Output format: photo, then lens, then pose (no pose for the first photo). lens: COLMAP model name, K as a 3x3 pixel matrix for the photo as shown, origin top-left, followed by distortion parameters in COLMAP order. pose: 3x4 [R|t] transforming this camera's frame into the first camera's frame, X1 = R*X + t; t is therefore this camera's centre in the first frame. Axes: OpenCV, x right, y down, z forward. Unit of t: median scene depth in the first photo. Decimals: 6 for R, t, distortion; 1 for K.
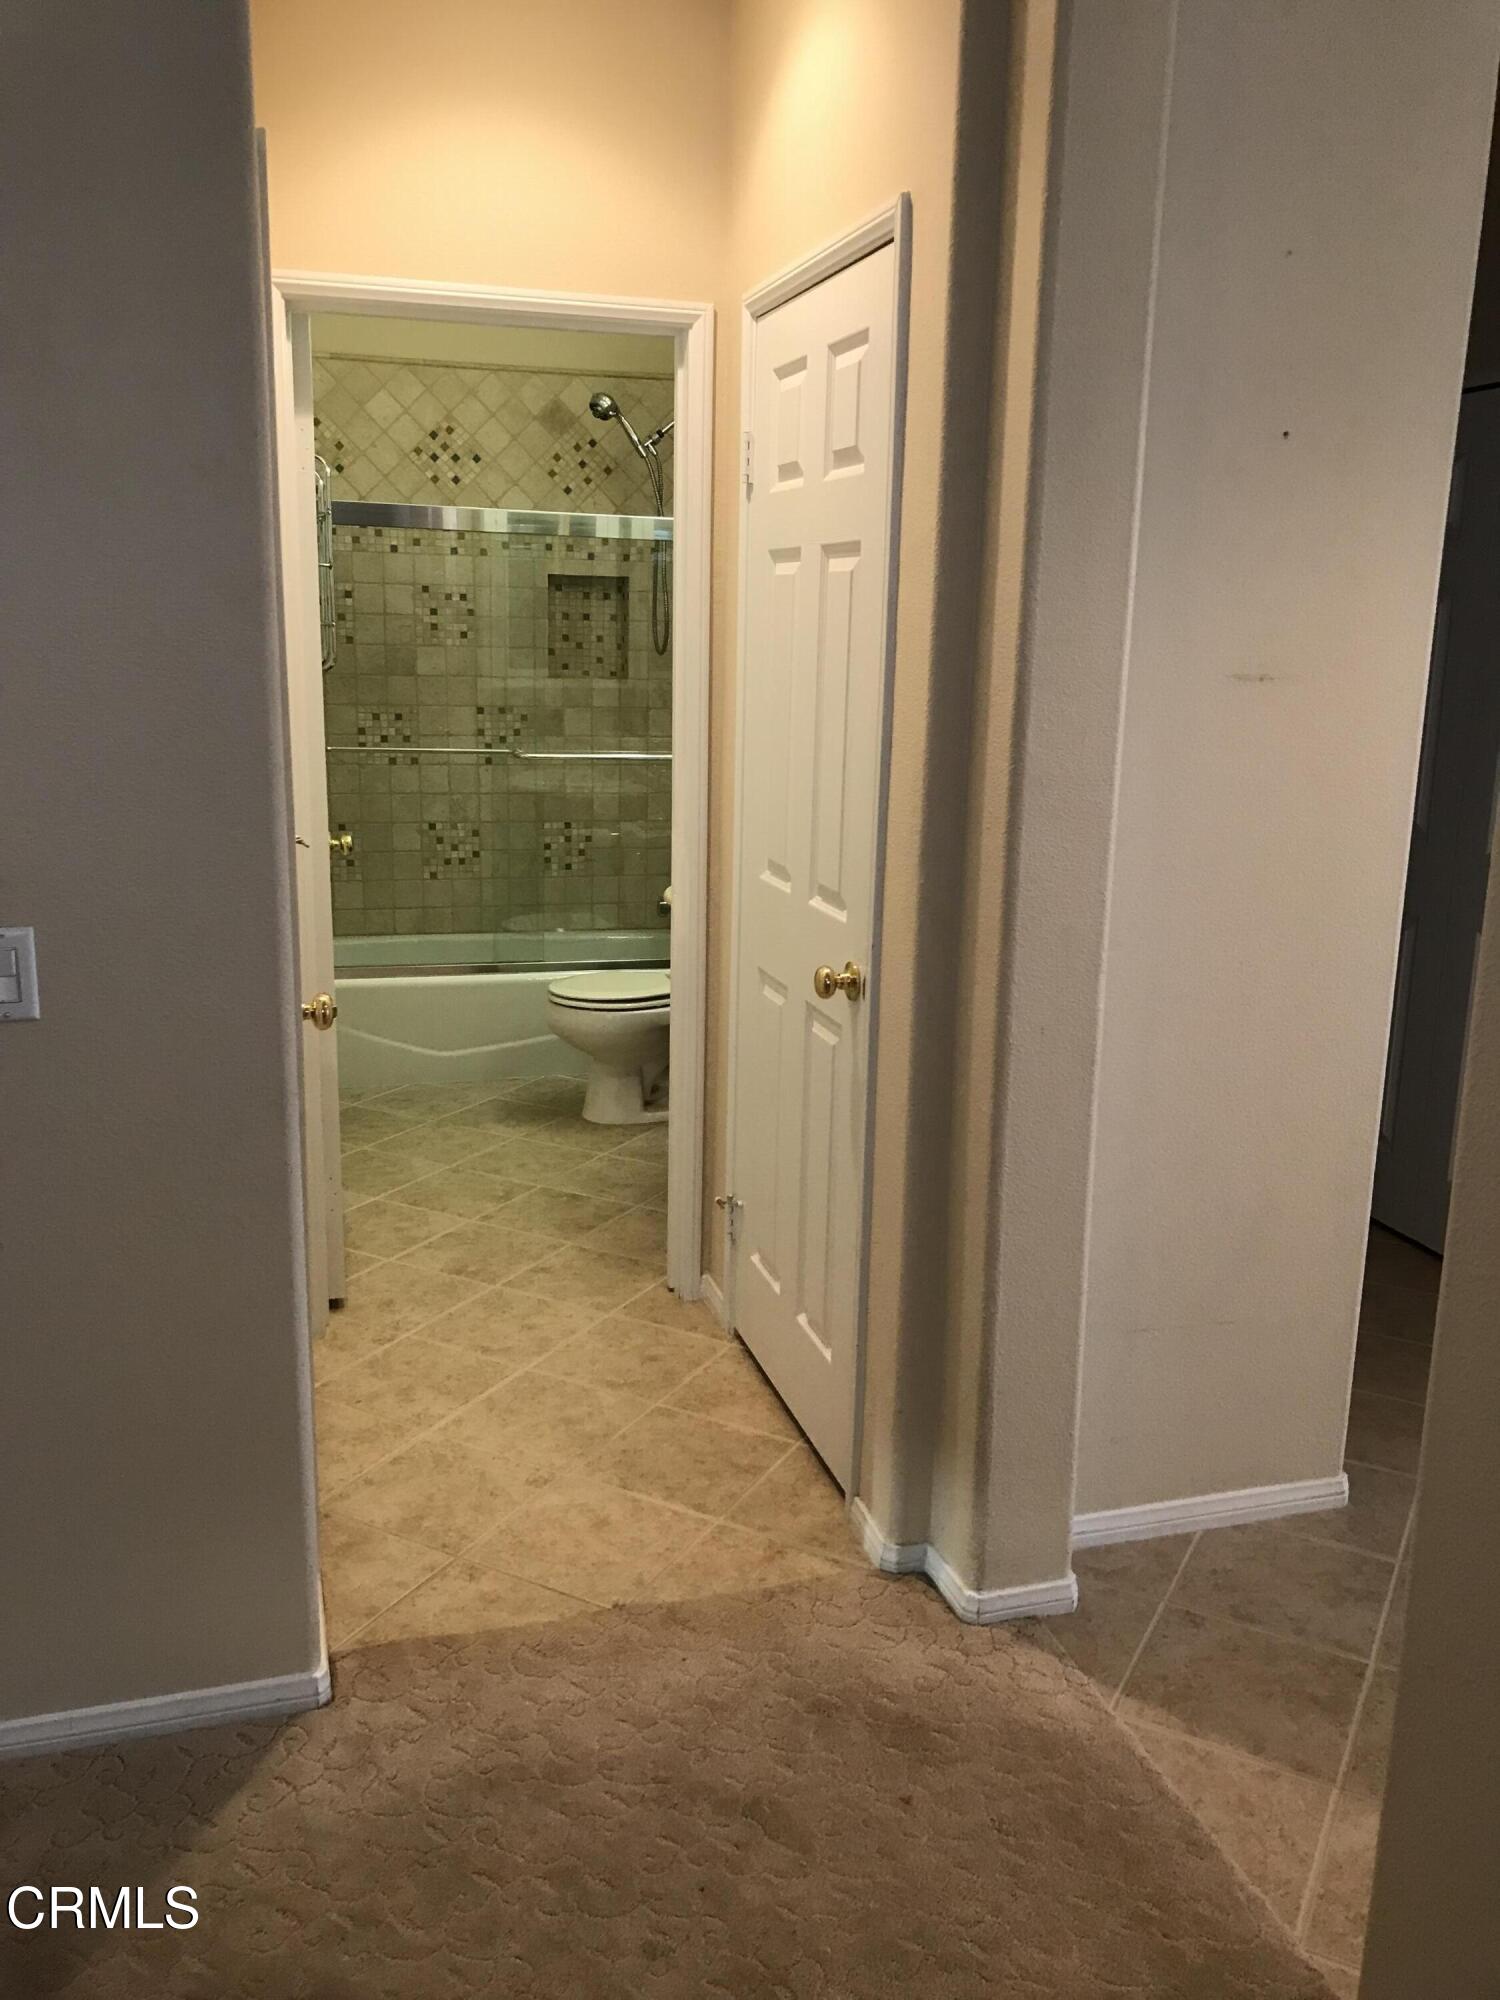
lens RADIAL K [[1645.8, 0, 749.2], [0, 1645.8, 989.4], [0, 0, 1]] dist [0.033452, -0.011073]
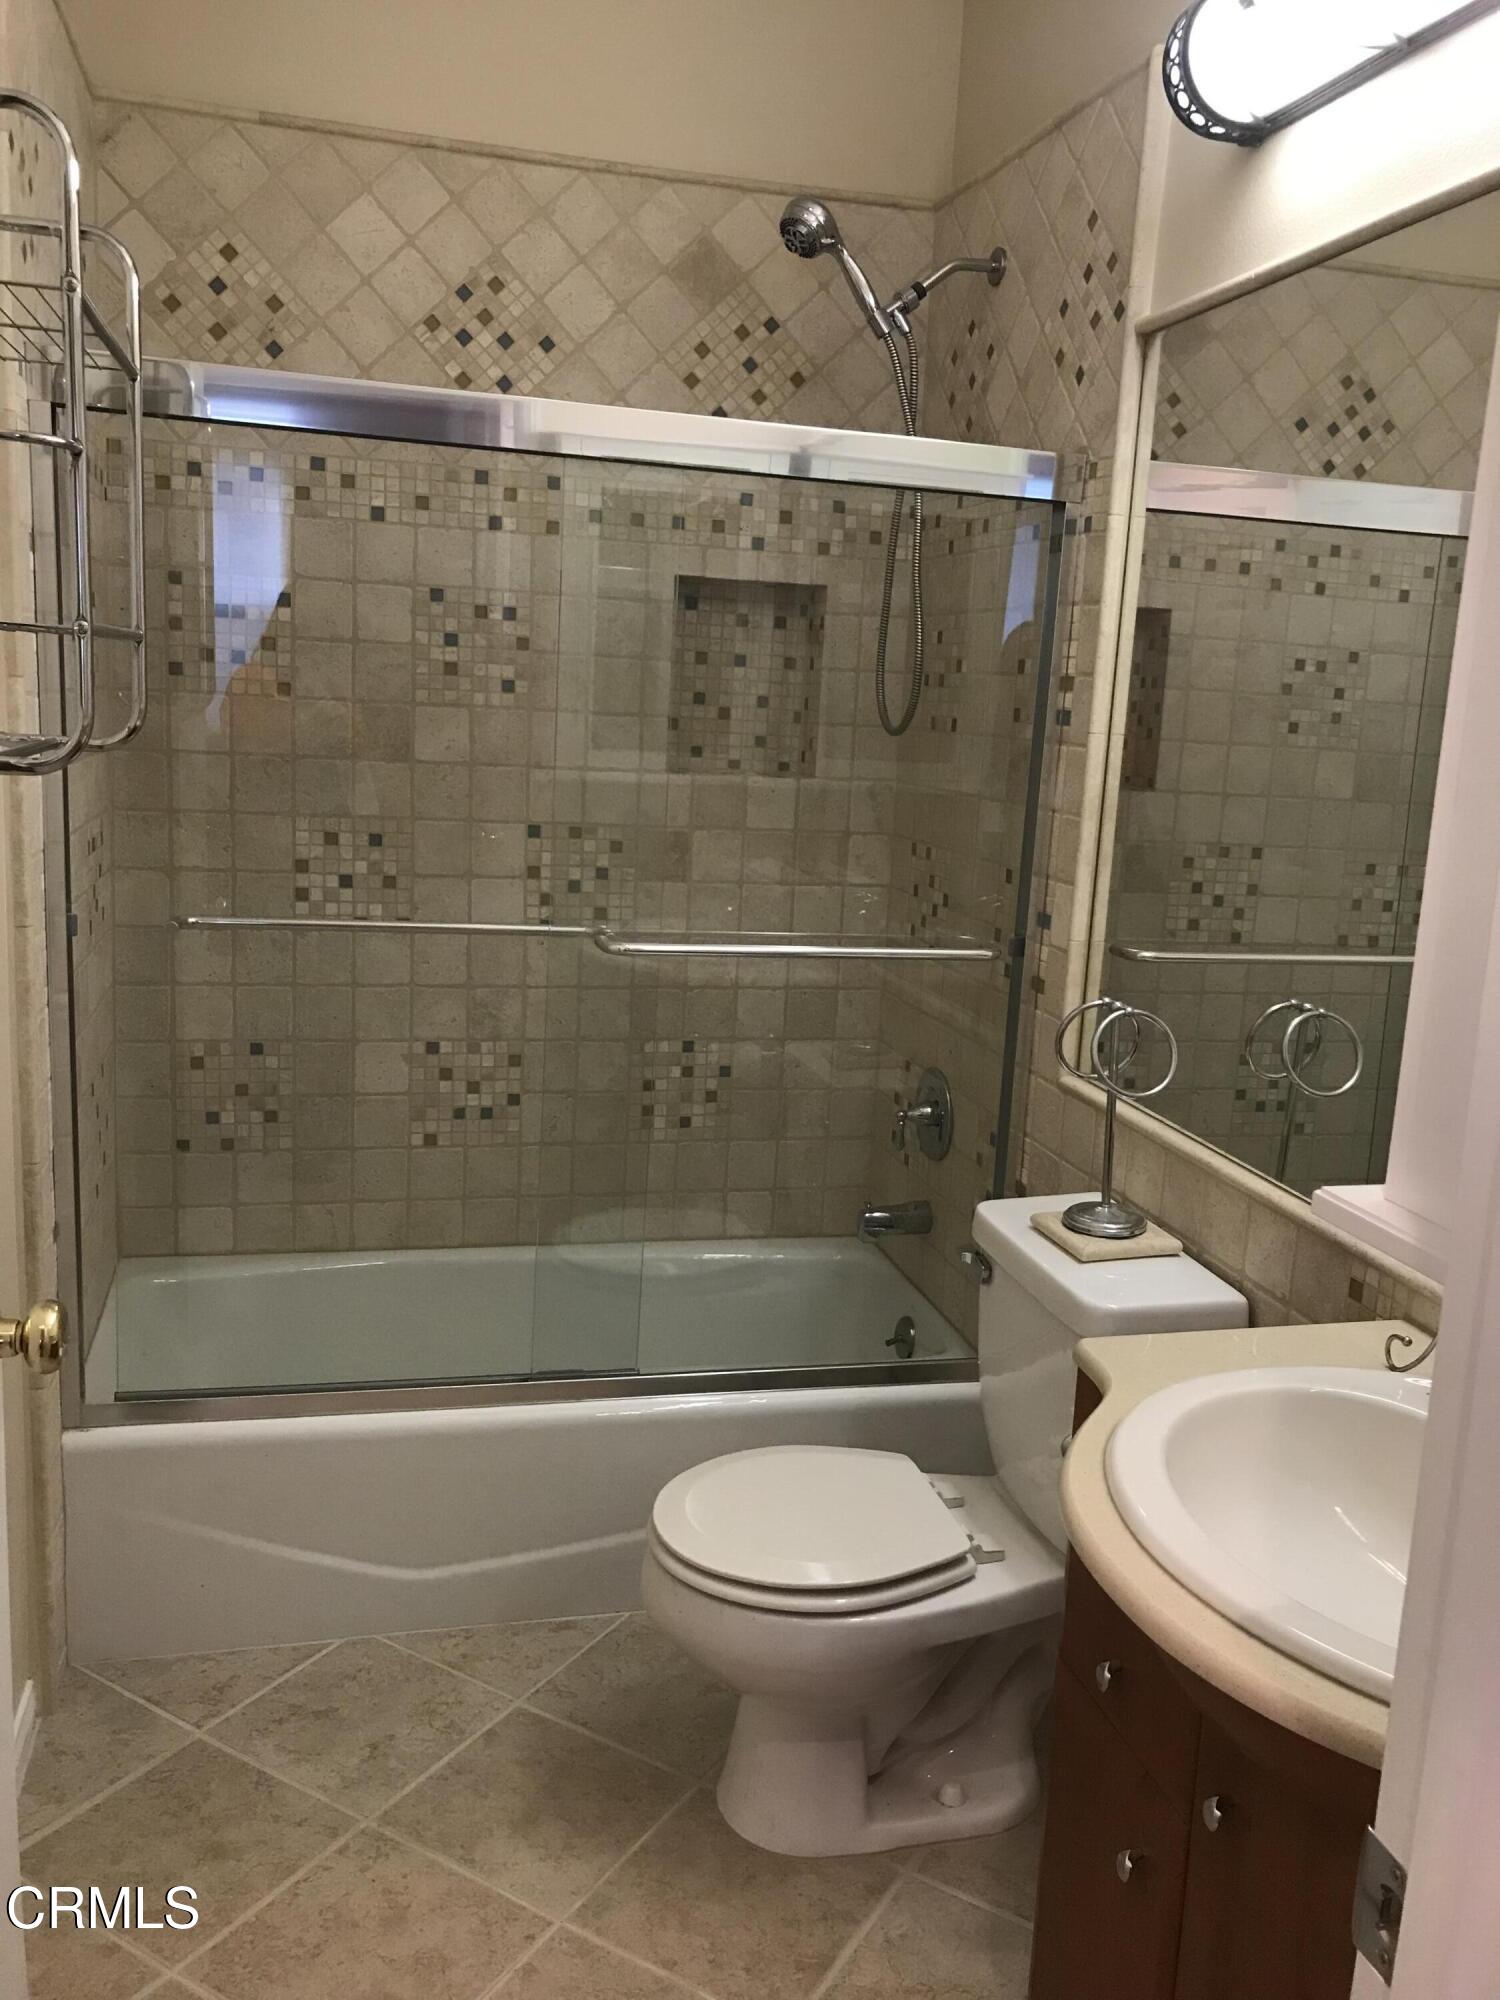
lens RADIAL K [[1675.7, 0, 750.0], [0, 1675.7, 1000.0], [0, 0, 1]] dist [0.044174, -0.000870]
pose [[0.998497, 0.038034, -0.039452, -0.072868], [-0.039377, 0.998651, -0.033844, -0.102162], [0.038112, 0.035346, 0.998648, 0.481990]]
